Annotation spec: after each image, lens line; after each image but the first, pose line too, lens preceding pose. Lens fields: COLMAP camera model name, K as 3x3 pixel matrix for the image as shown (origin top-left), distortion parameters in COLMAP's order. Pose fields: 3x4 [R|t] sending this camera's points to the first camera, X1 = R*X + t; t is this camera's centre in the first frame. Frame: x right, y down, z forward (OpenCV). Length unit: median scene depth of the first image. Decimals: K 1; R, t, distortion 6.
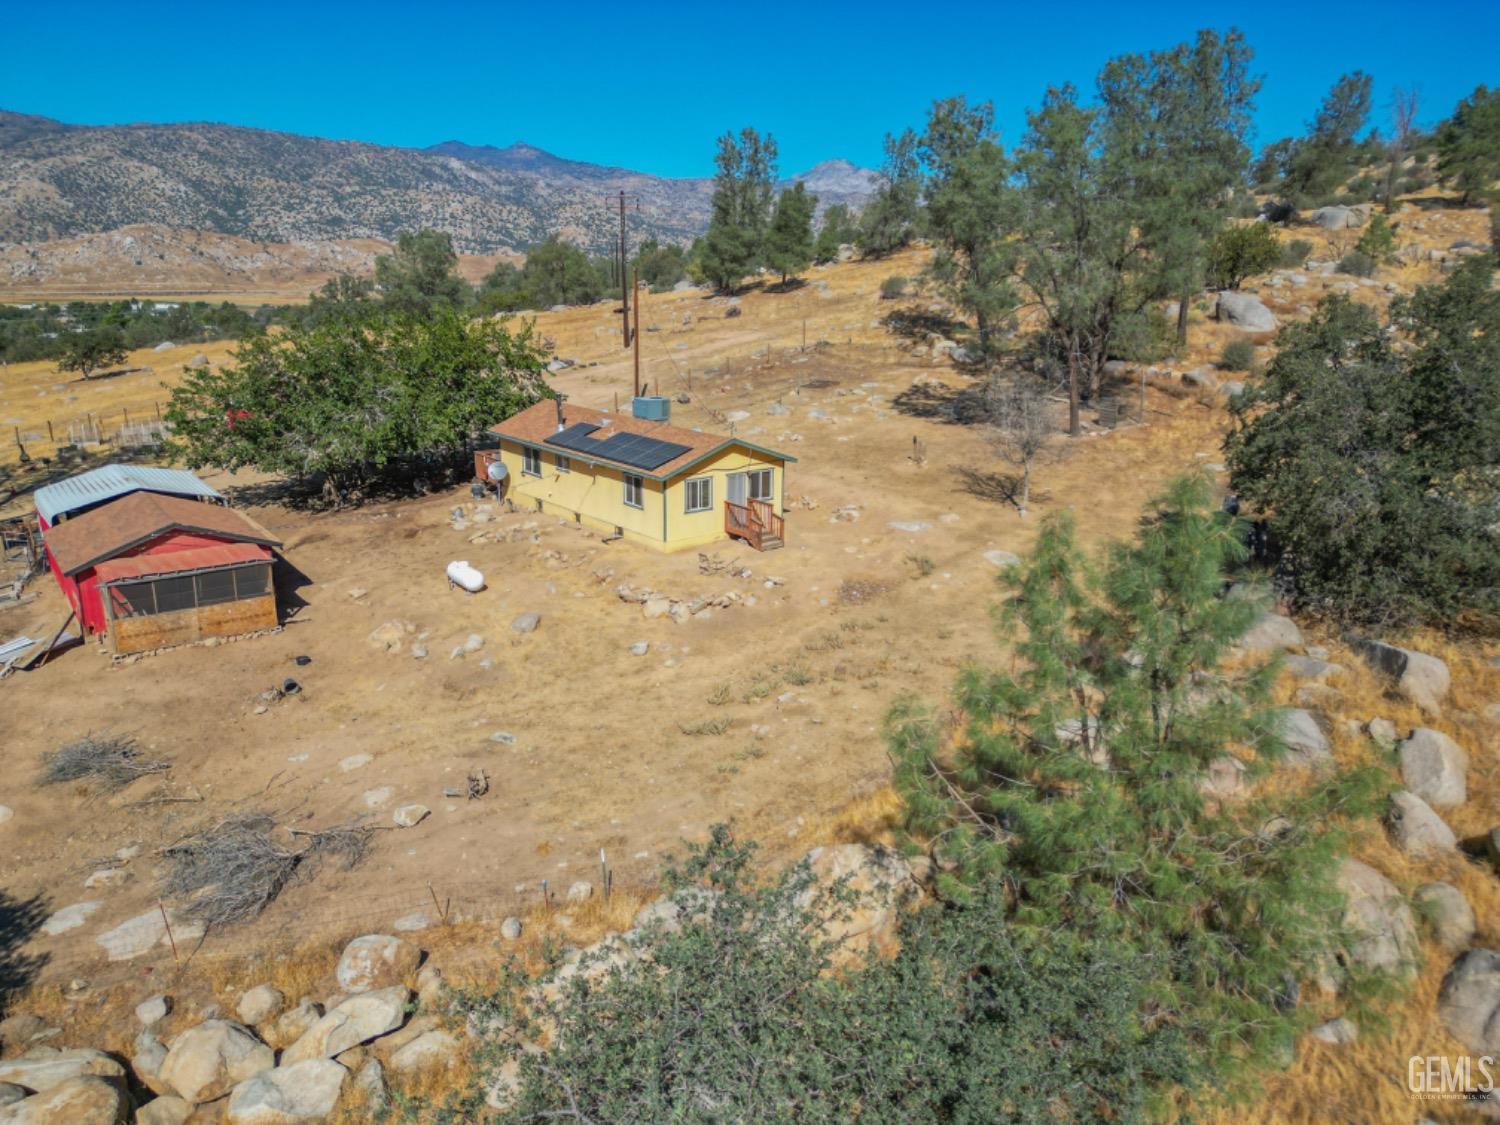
lens RADIAL K [[1052.3, 0, 747.4], [0, 1052.3, 564.1], [0, 0, 1]] dist [0.082295, -0.090340]
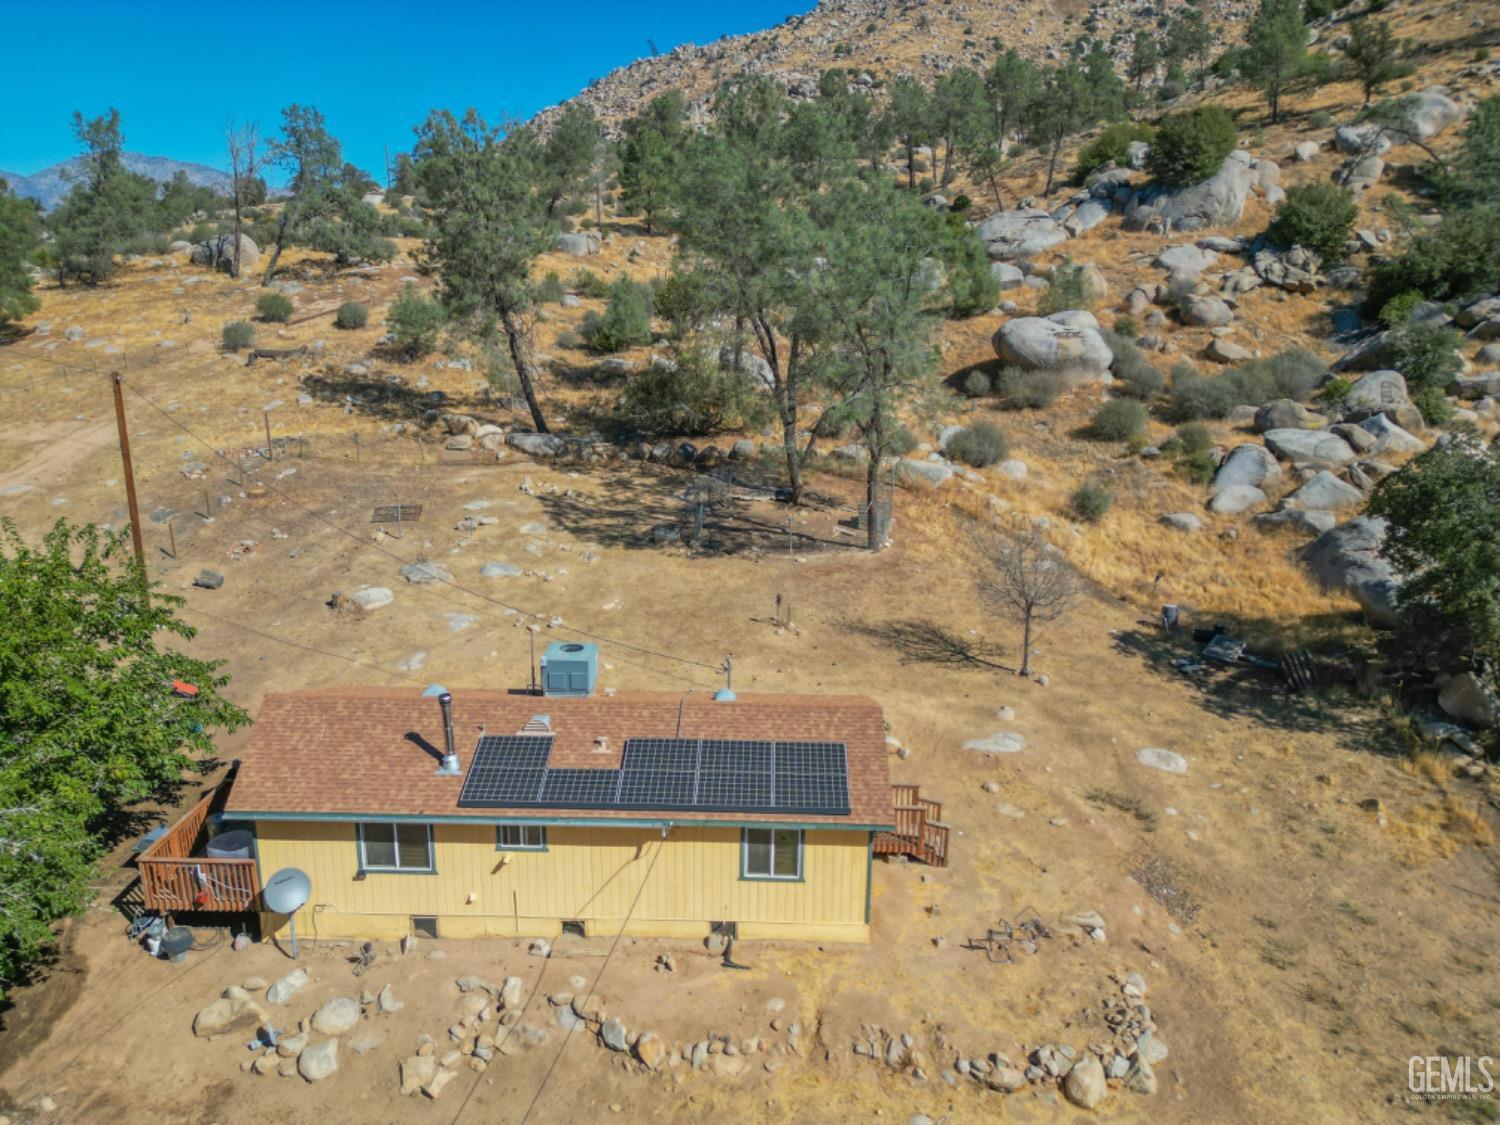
lens RADIAL K [[1047.2, 0, 750.0], [0, 1047.2, 562.5], [0, 0, 1]] dist [0.068684, -0.069961]
pose [[0.658152, -0.204212, 0.724661, -0.457378], [0.198044, 0.975574, 0.095052, -0.258230], [-0.726371, 0.080956, 0.682518, 0.603663]]
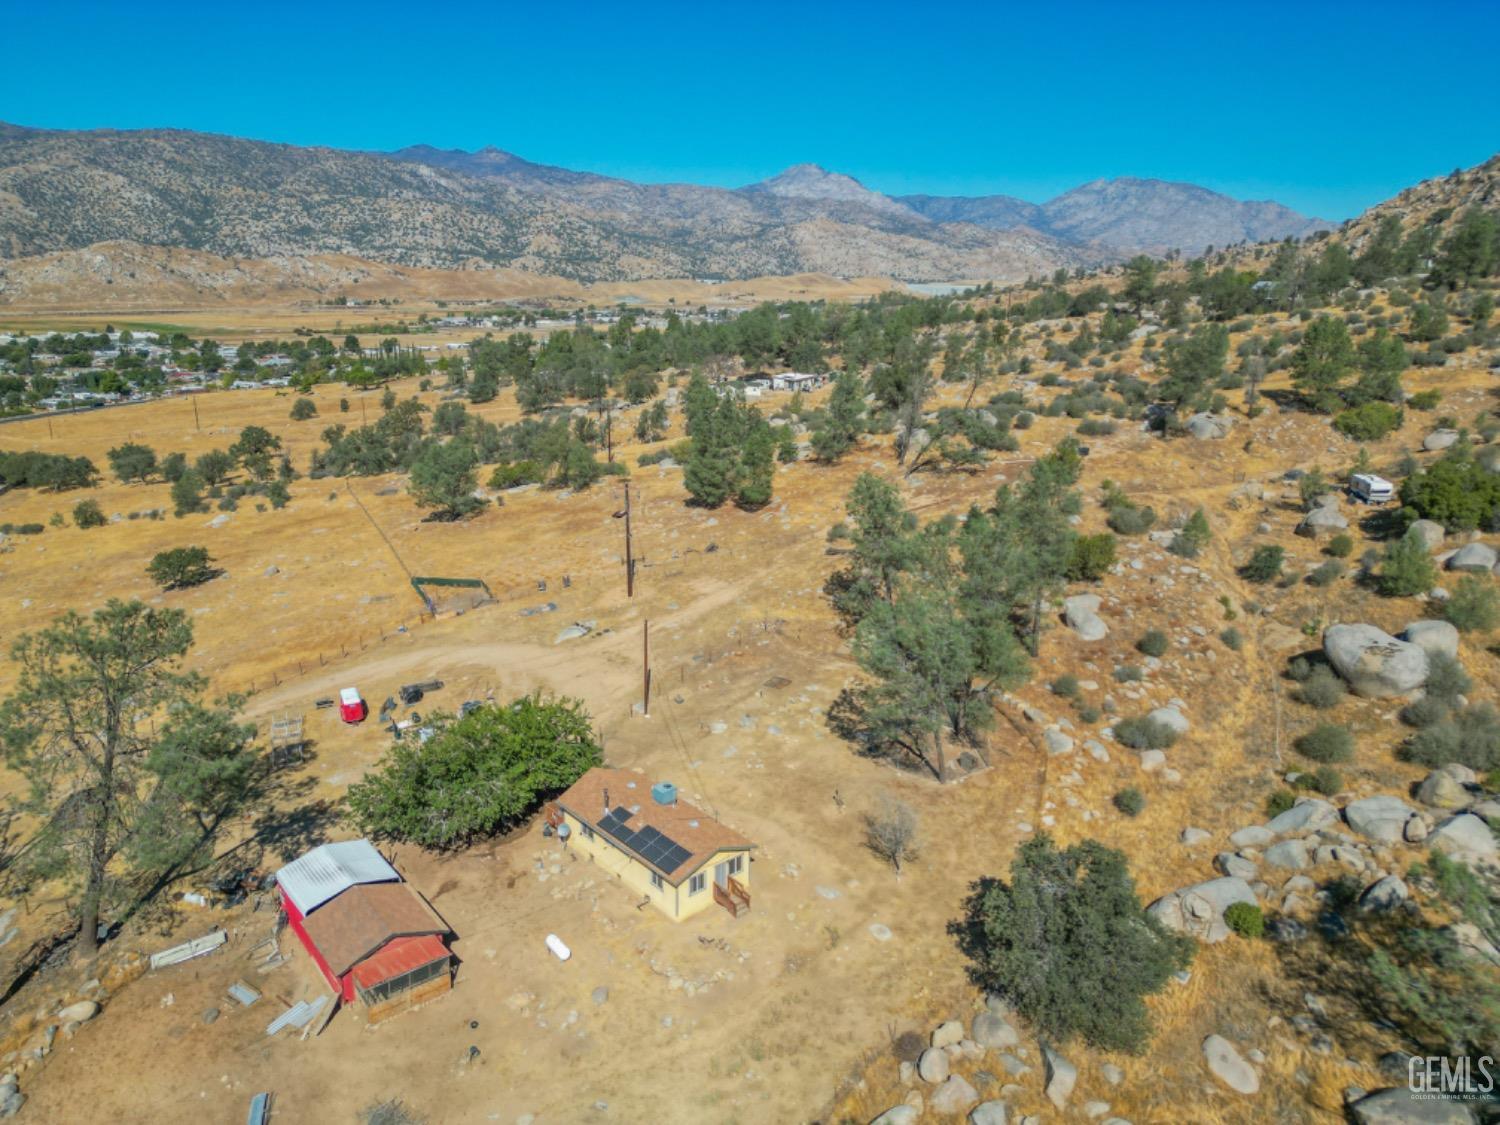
lens RADIAL K [[1052.3, 0, 747.4], [0, 1052.3, 564.1], [0, 0, 1]] dist [0.082295, -0.090340]
pose [[0.999667, -0.009166, 0.024134, -0.003959], [0.009210, 0.999956, -0.001691, -0.527509], [-0.024117, 0.001913, 0.999707, -0.610389]]
